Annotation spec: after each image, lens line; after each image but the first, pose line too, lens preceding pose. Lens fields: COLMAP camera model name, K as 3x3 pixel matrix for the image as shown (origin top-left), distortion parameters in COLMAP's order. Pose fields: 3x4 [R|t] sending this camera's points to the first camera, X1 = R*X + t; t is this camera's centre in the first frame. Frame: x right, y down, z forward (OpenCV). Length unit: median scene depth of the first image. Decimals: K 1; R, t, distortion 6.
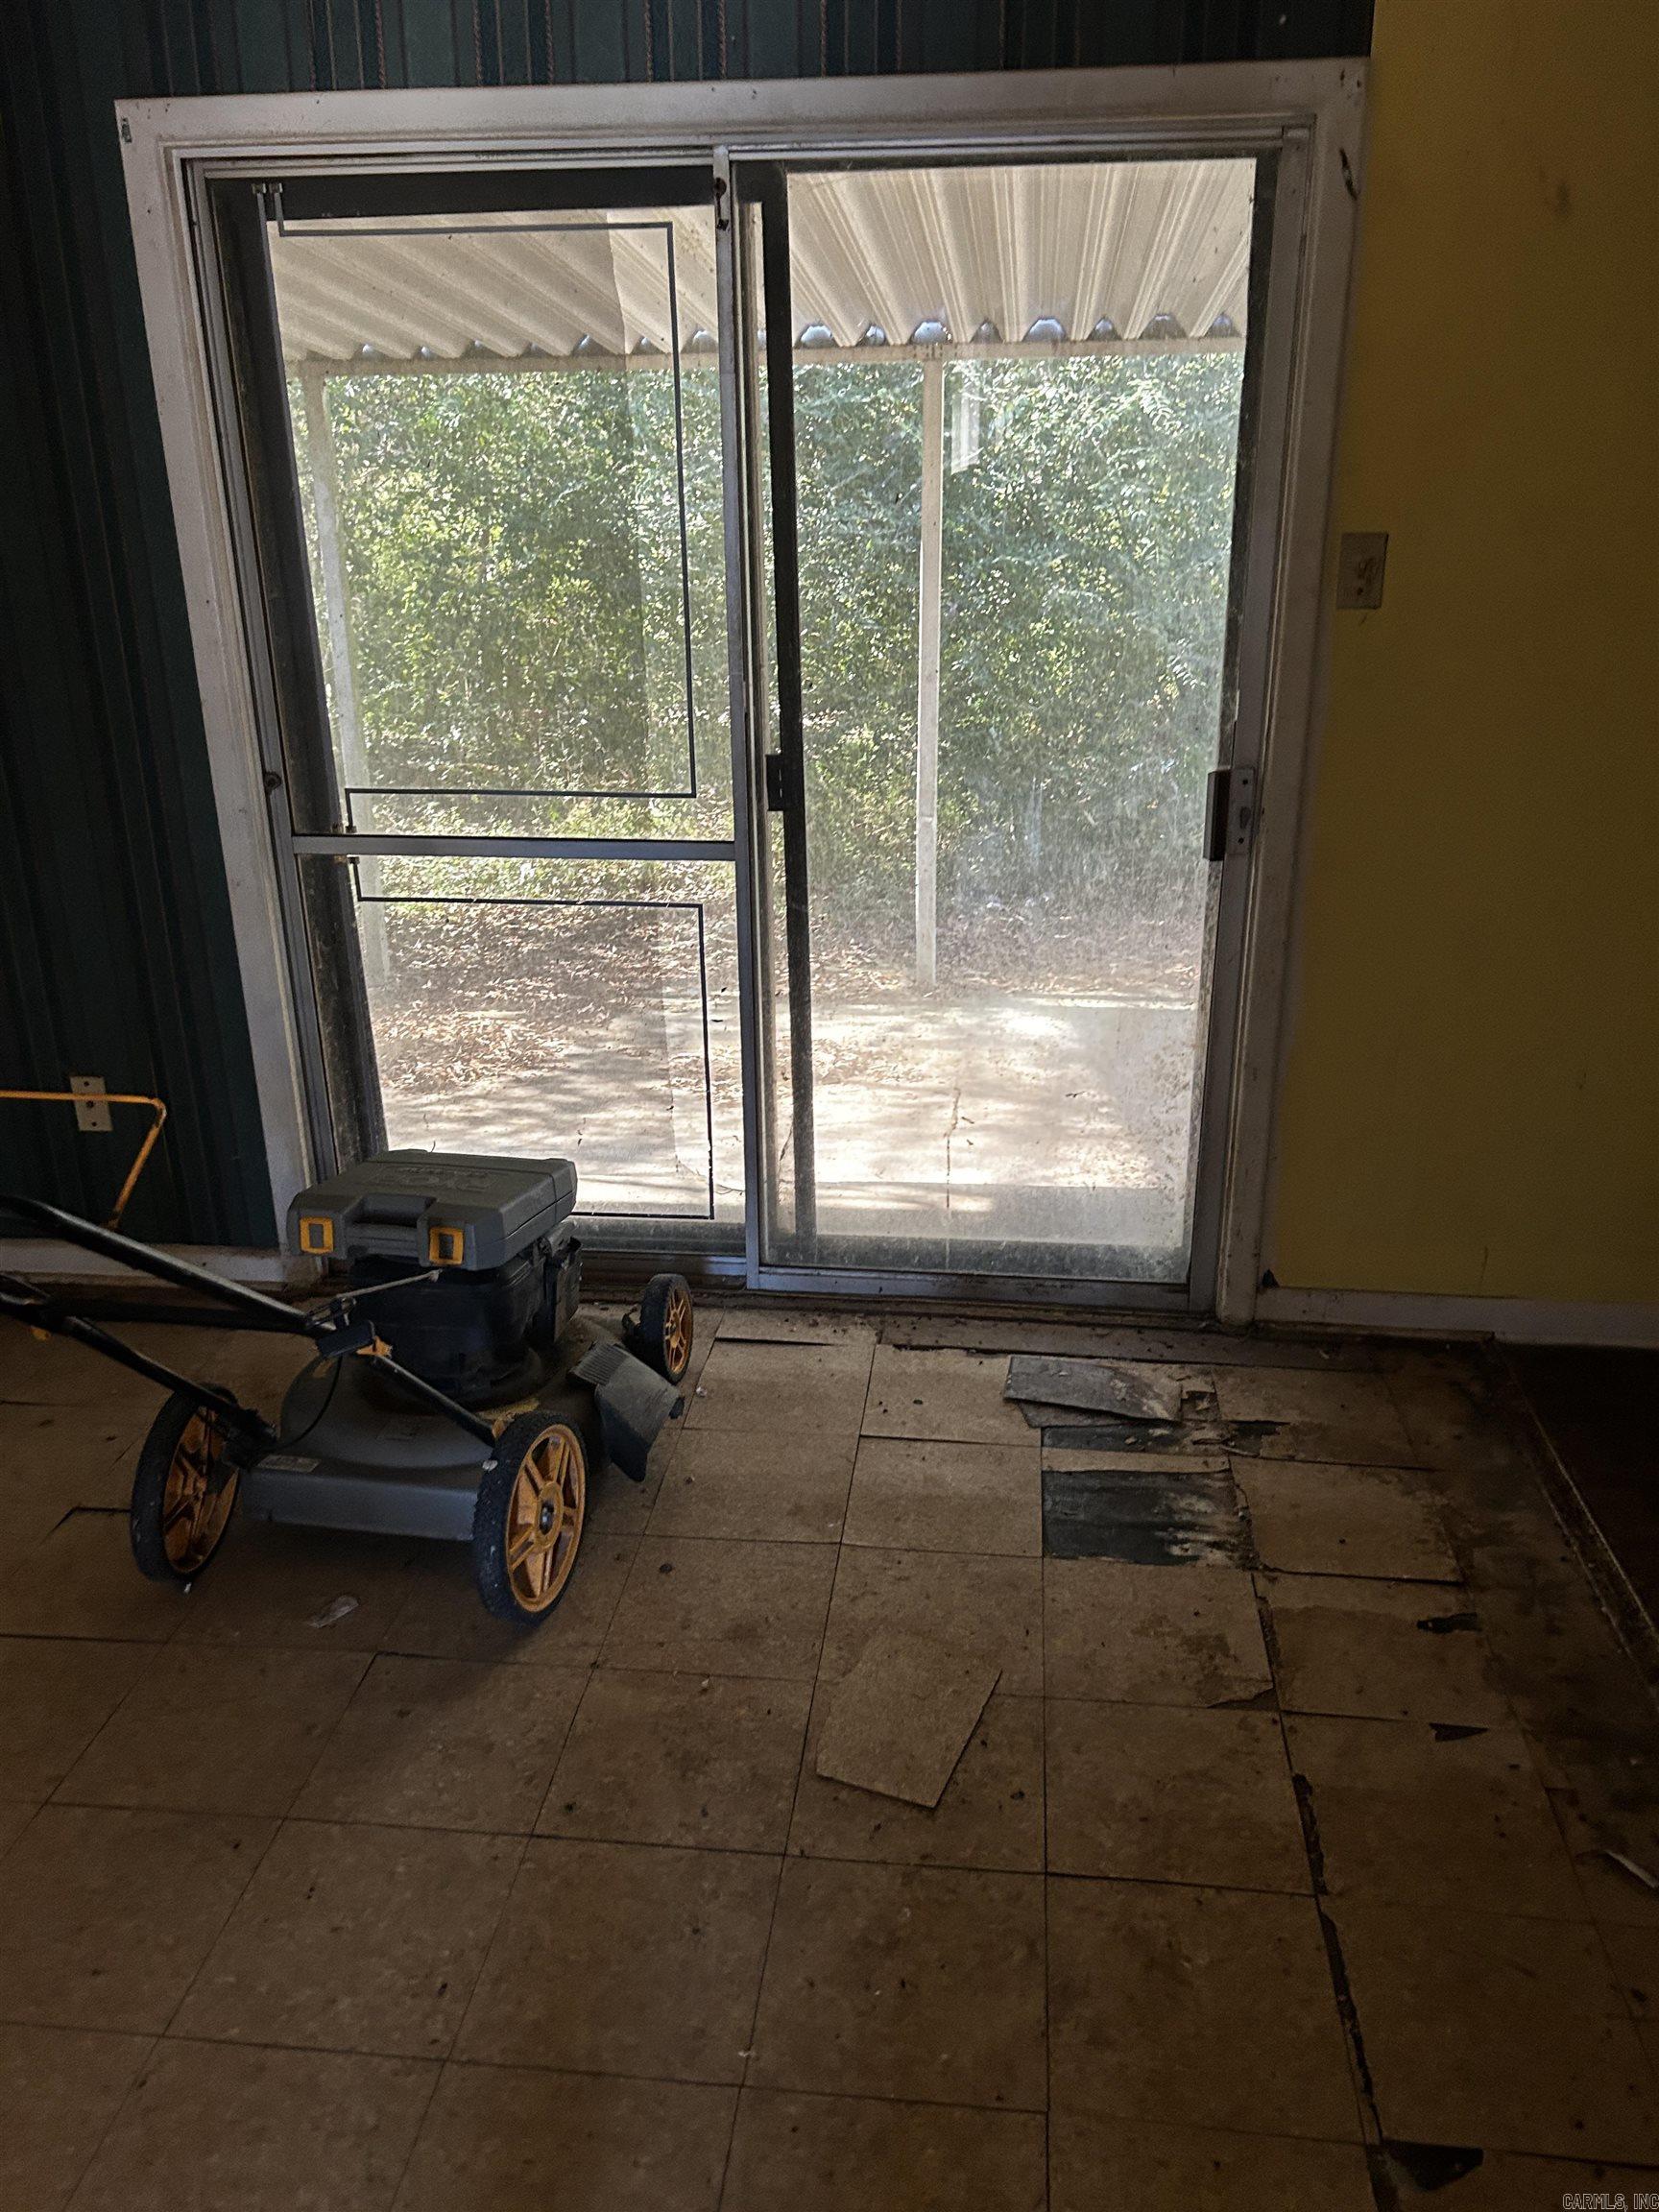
lens RADIAL K [[1664.4, 0, 834.2], [0, 1664.4, 1117.1], [0, 0, 1]] dist [0.023001, -0.018701]
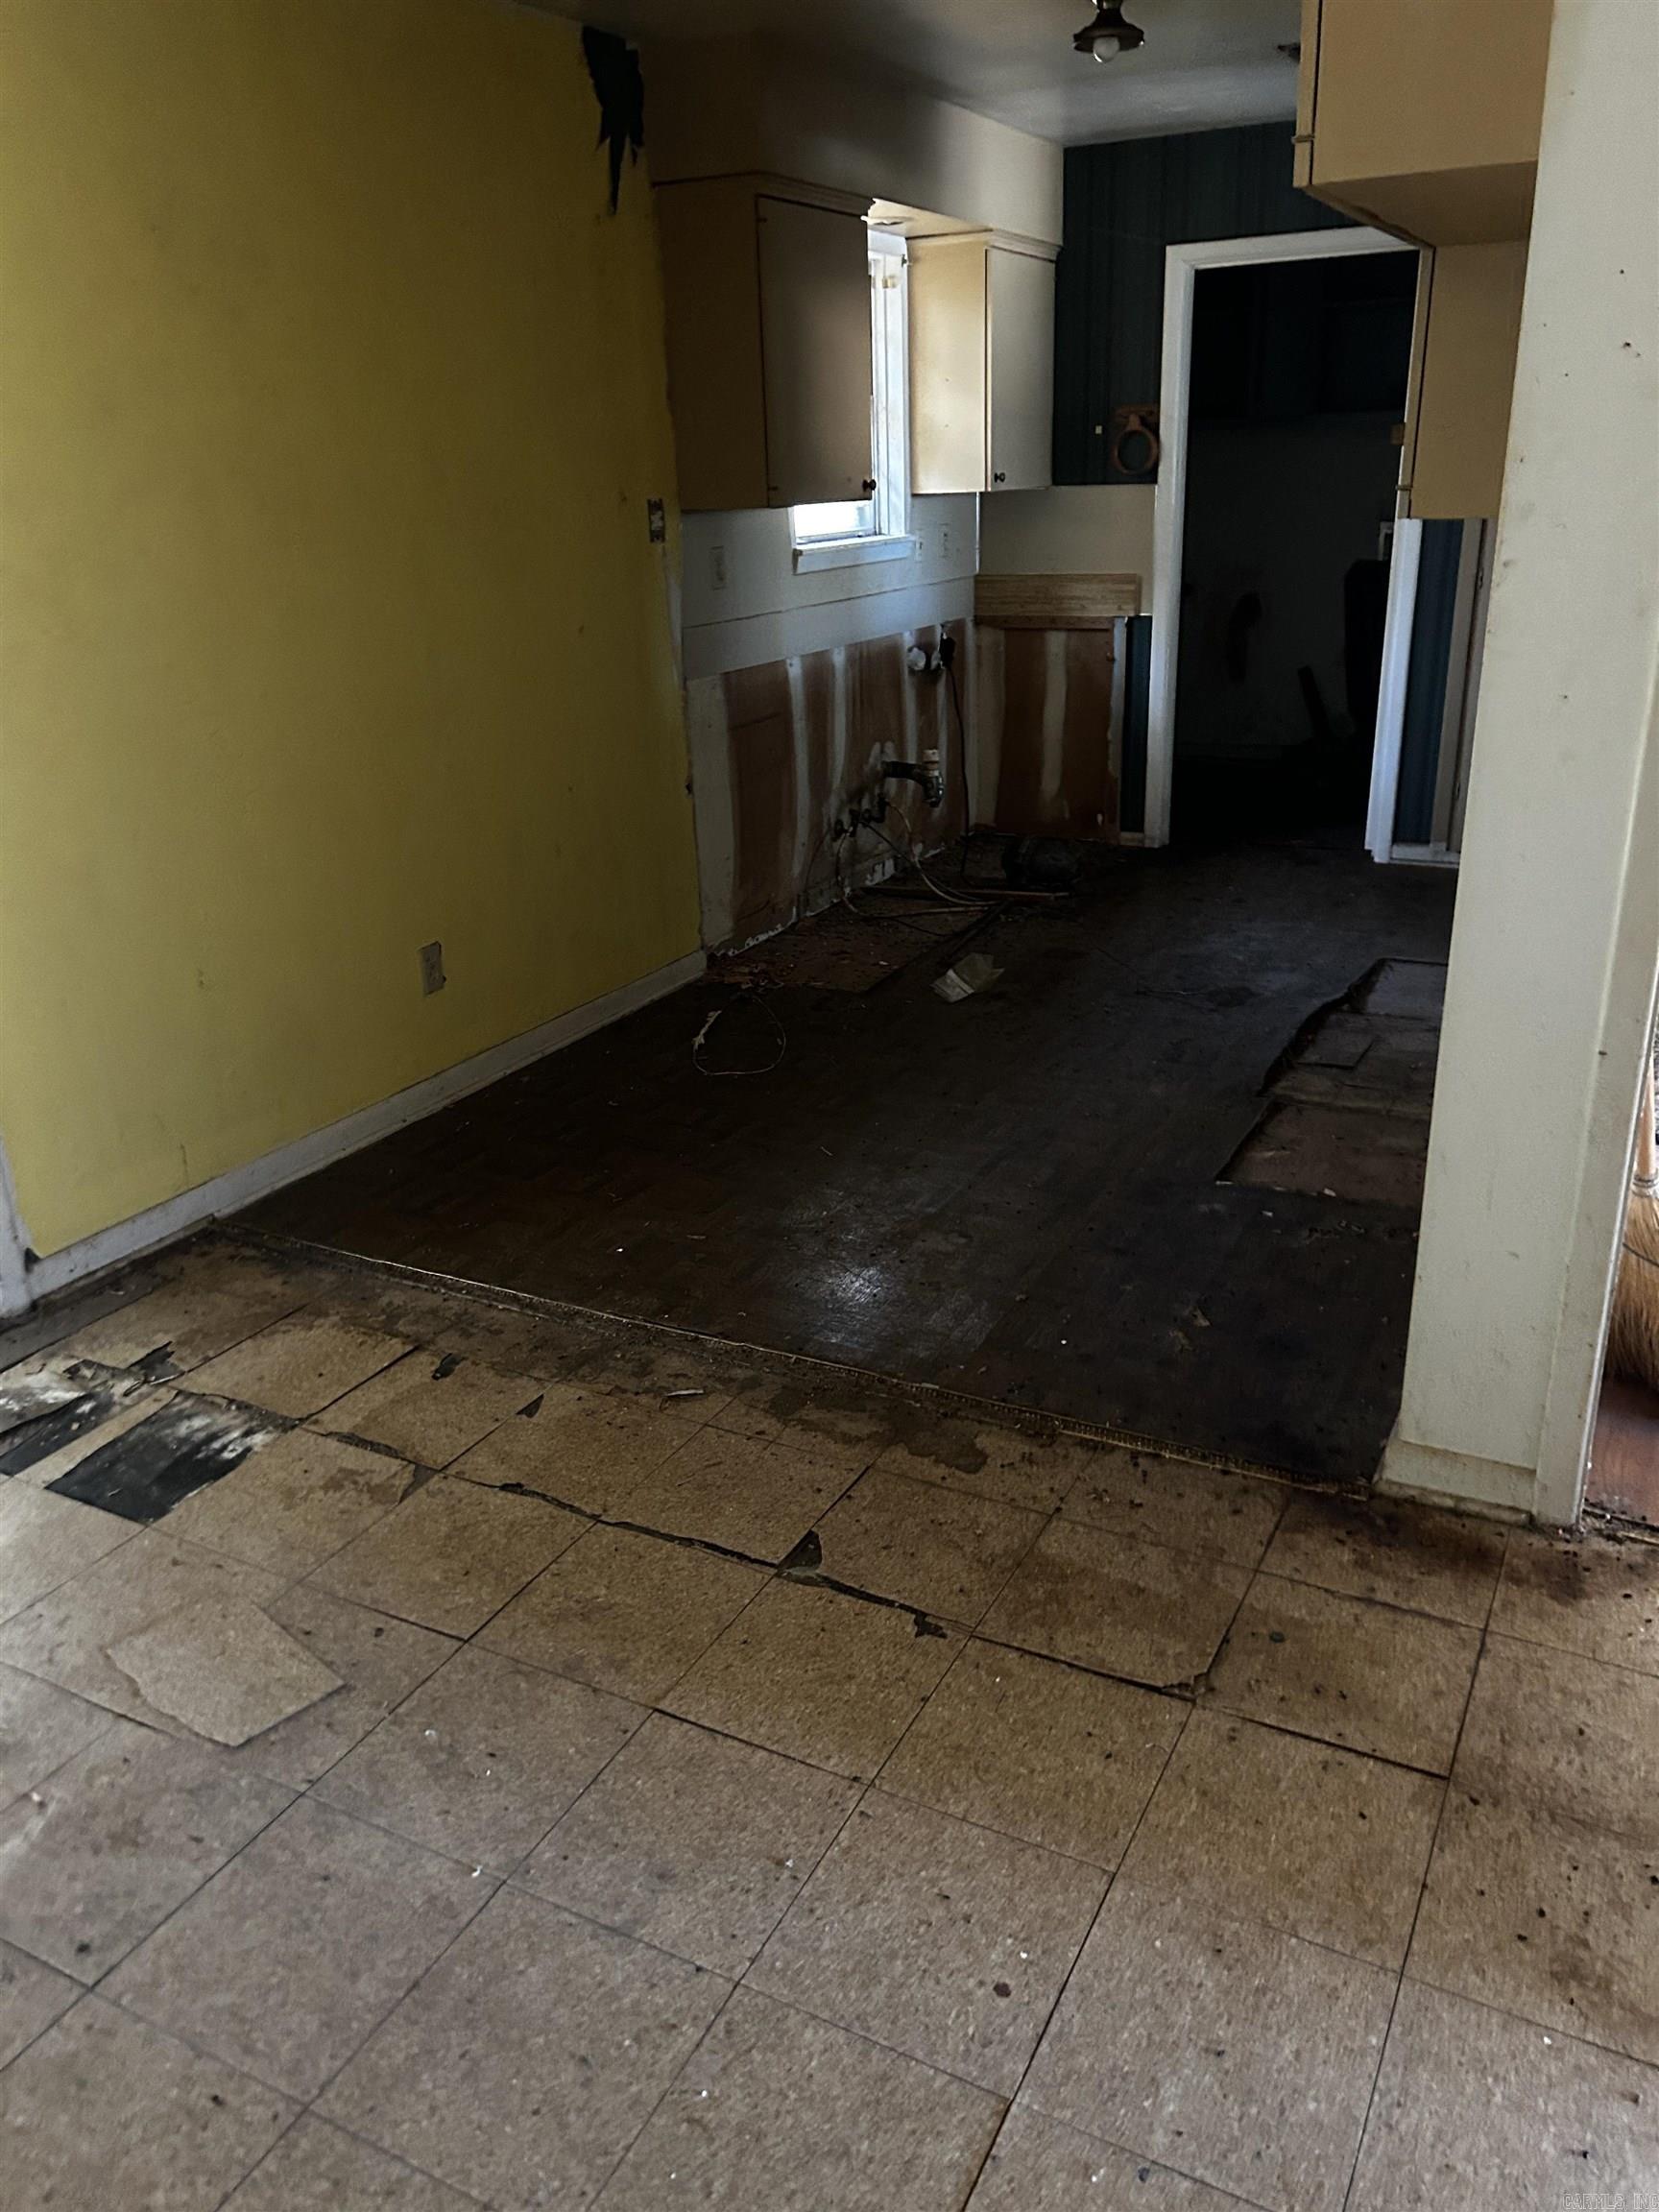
lens RADIAL K [[1664.4, 0, 837.4], [0, 1664.4, 1100.0], [0, 0, 1]] dist [0.023001, -0.018701]
pose [[0.372846, -0.338273, 0.864036, -0.524579], [0.352585, 0.912984, 0.205290, -0.032859], [-0.858295, 0.228104, 0.459672, 0.122699]]
